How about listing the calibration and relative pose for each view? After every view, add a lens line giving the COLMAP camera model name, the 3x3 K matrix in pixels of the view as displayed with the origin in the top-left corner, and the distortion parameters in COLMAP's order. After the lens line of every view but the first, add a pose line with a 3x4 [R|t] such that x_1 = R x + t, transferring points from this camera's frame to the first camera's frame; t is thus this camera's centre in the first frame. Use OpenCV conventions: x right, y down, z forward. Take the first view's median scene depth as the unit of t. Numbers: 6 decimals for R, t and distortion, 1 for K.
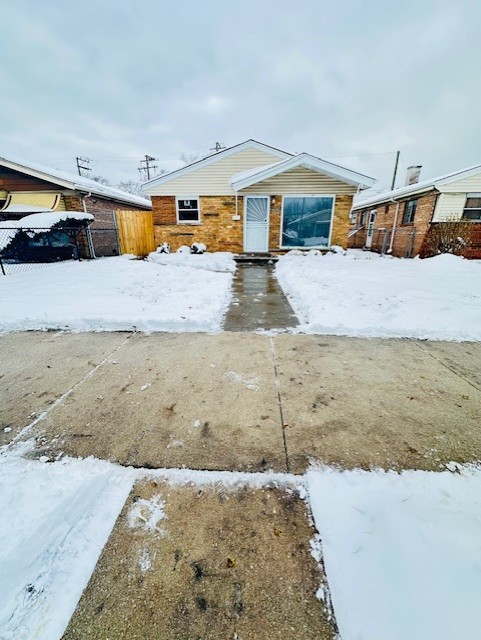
lens RADIAL K [[257.4, 0, 240.4], [0, 257.4, 320.9], [0, 0, 1]] dist [-0.002580, 0.000221]
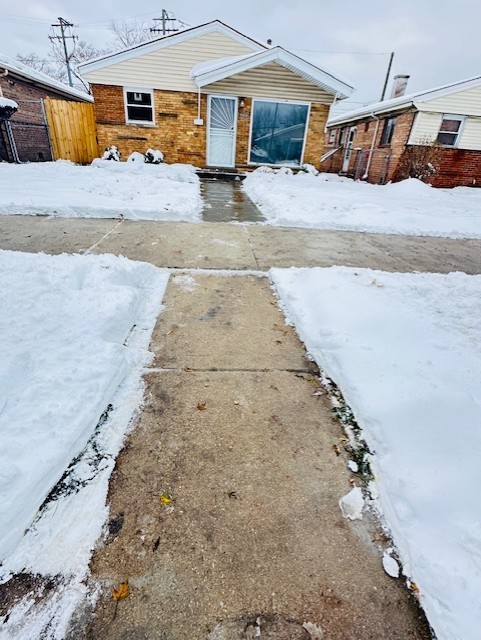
lens RADIAL K [[310.6, 0, 237.9], [0, 310.6, 321.8], [0, 0, 1]] dist [0.000631, -0.002063]
pose [[0.990254, -0.003645, 0.139227, -0.033236], [-0.020674, 0.984736, 0.172824, 0.074458], [-0.137732, -0.174018, 0.975063, -0.143169]]
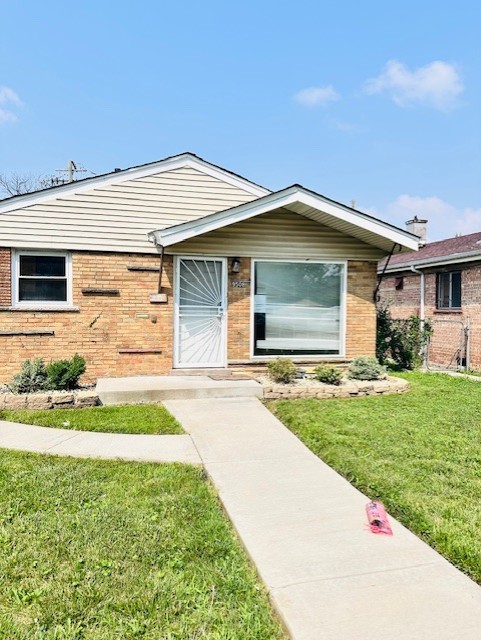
lens RADIAL K [[454.5, 0, 240.4], [0, 454.5, 319.8], [0, 0, 1]] dist [0.042767, -0.000632]
pose [[0.956075, 0.000487, 0.293122, -0.117220], [0.085908, 0.955621, -0.281795, -0.123759], [-0.280250, 0.294599, 0.913603, 0.232063]]
